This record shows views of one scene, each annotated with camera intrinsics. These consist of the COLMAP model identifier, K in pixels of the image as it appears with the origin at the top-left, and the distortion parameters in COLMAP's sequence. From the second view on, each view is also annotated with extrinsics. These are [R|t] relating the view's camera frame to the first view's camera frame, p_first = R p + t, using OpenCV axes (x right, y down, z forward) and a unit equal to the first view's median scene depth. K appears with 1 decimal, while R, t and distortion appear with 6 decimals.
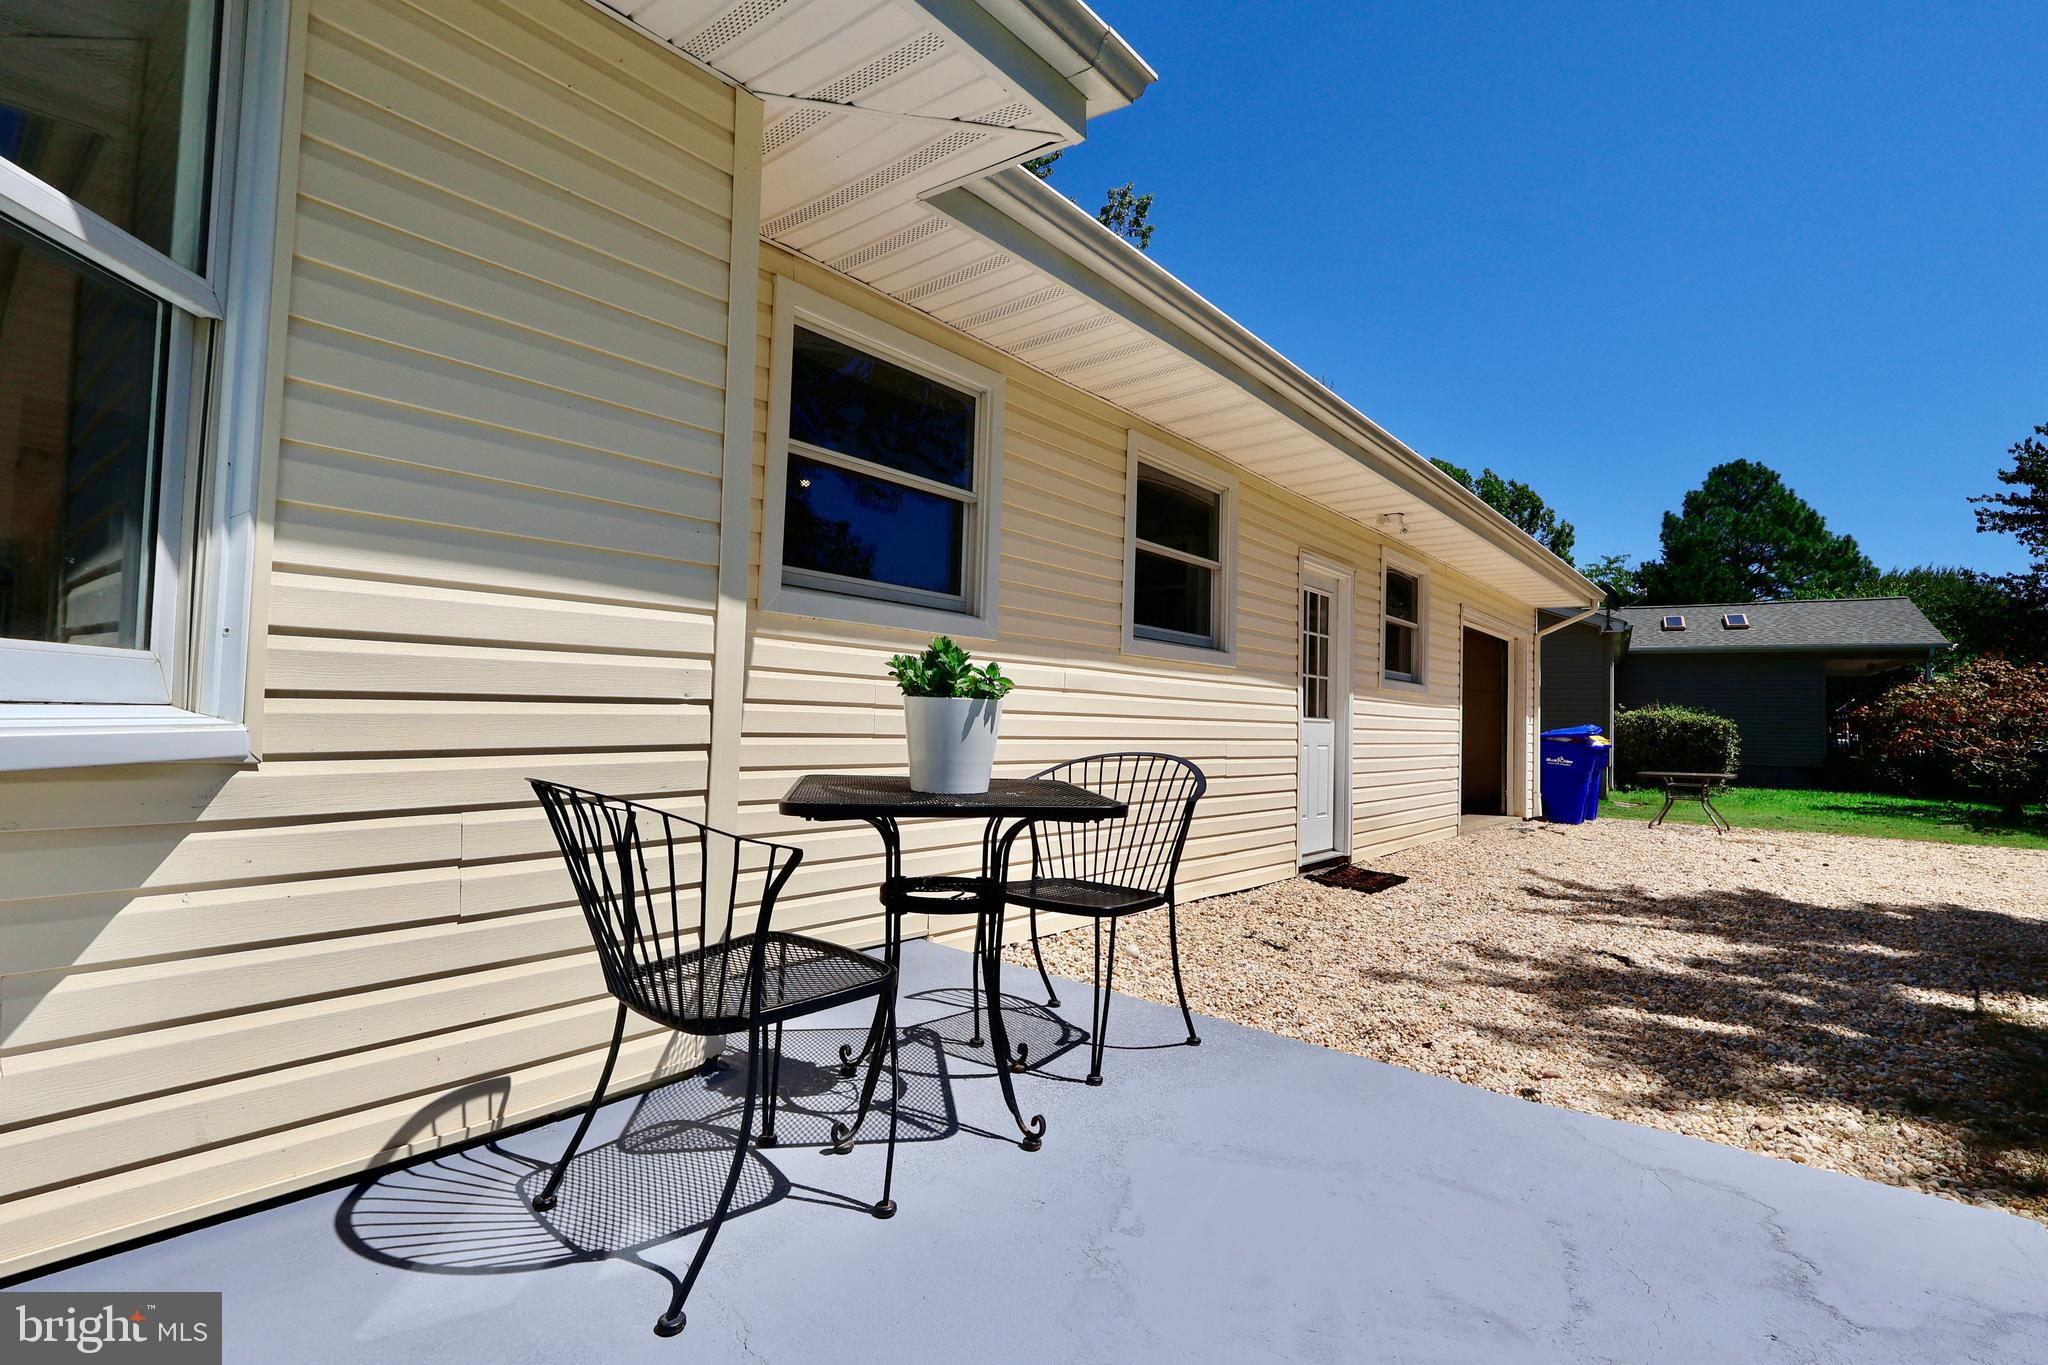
lens RADIAL K [[945.6, 0, 1026.4], [0, 945.6, 686.0], [0, 0, 1]] dist [-0.001708, 0.000473]
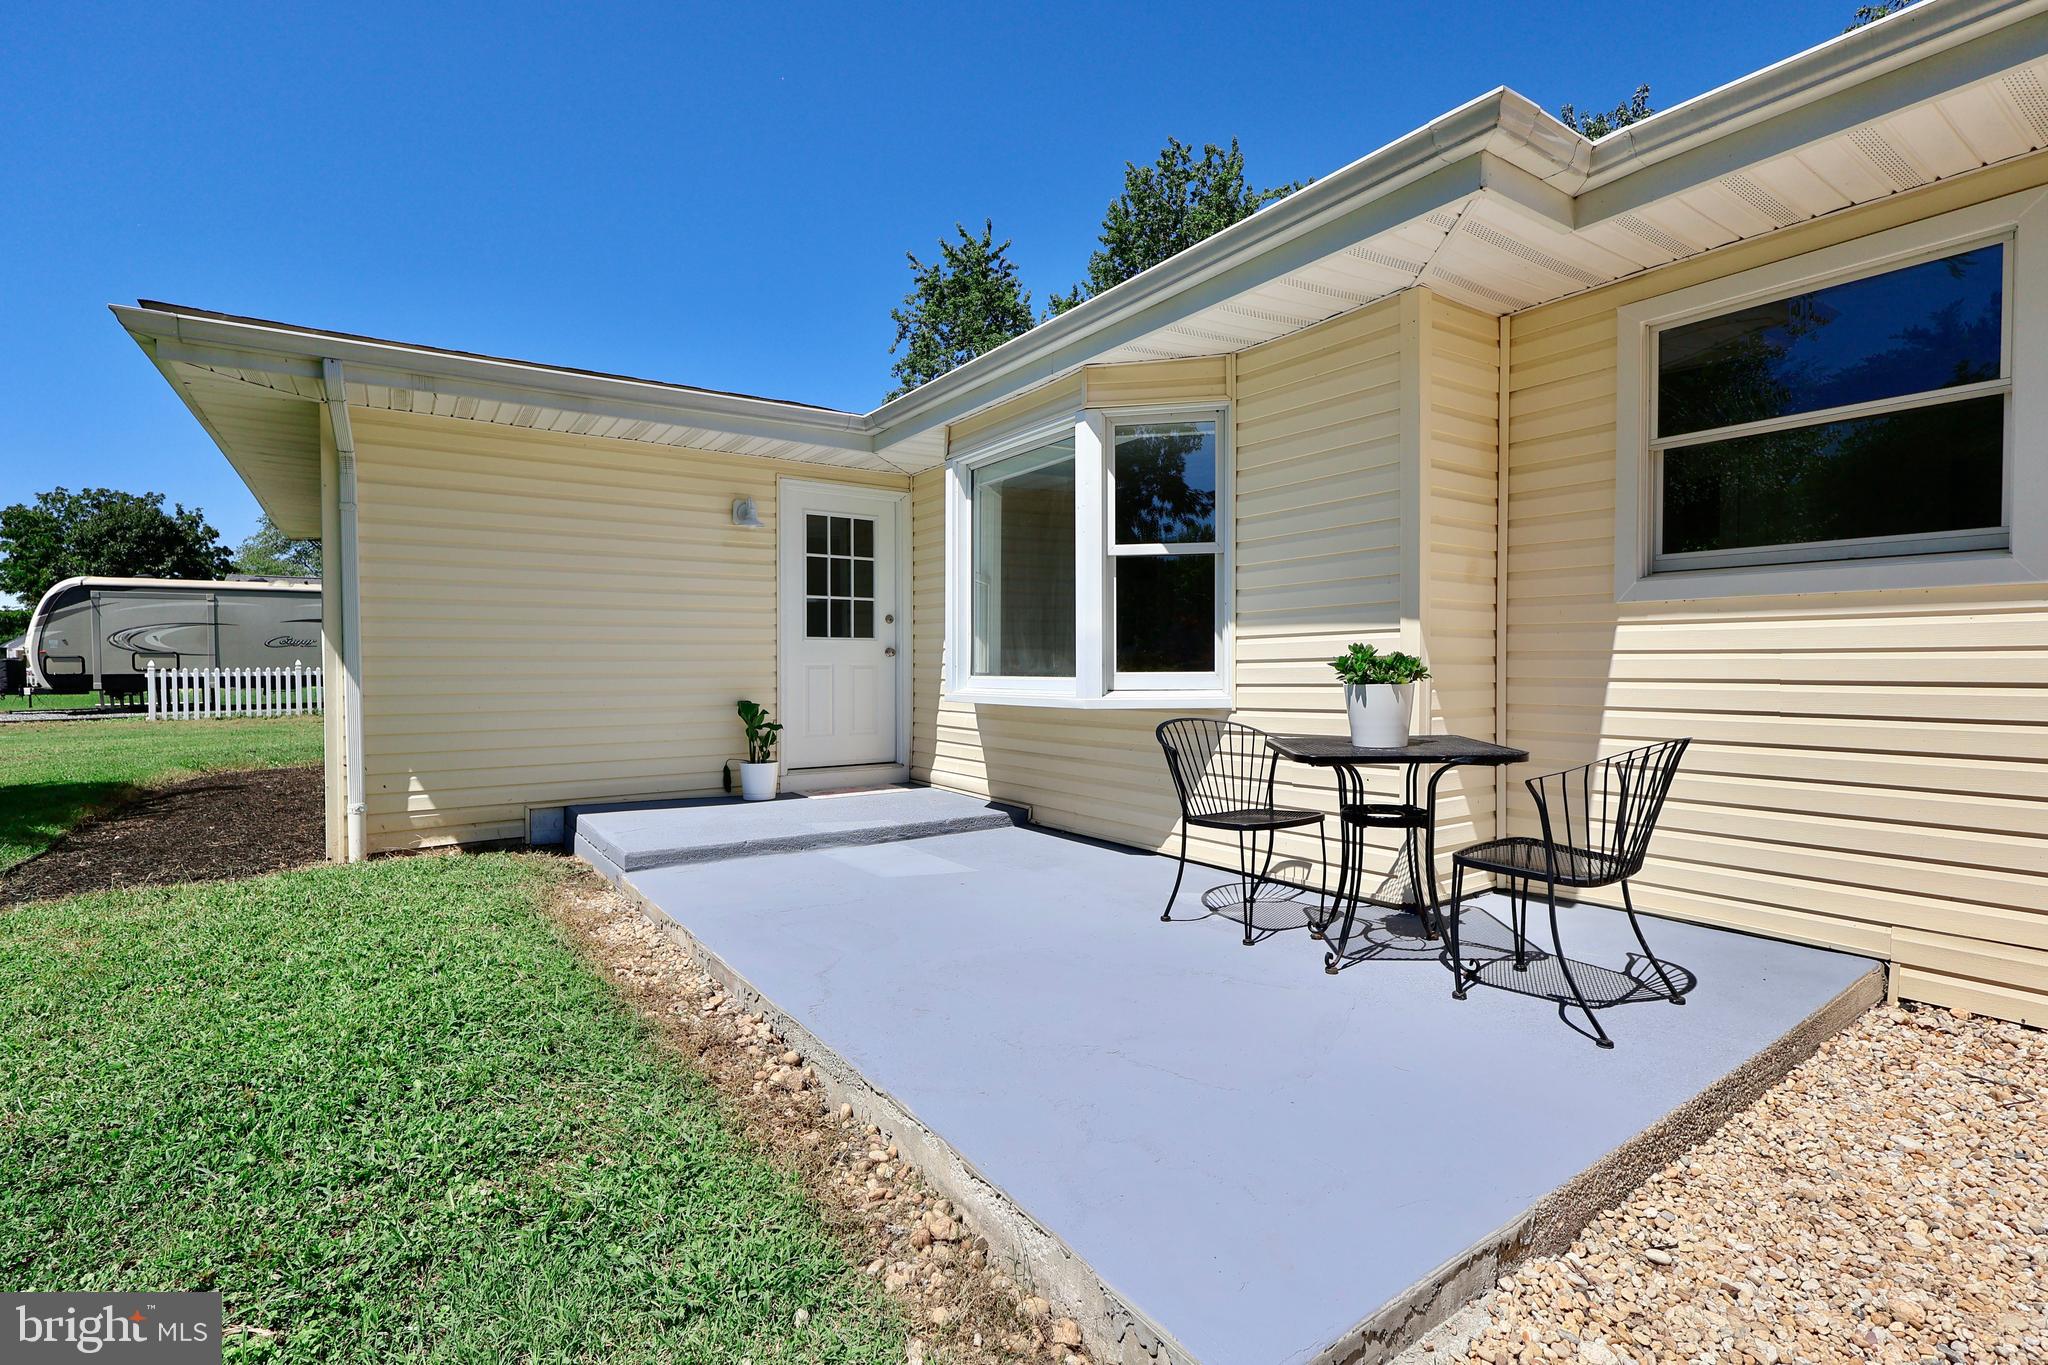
lens RADIAL K [[945.6, 0, 1026.4], [0, 945.6, 686.0], [0, 0, 1]] dist [-0.001708, 0.000473]
pose [[-0.260373, -0.001002, -0.965508, 1.517404], [0.034861, 0.999338, -0.010439, 0.014855], [0.964879, -0.036377, -0.260165, 0.868216]]
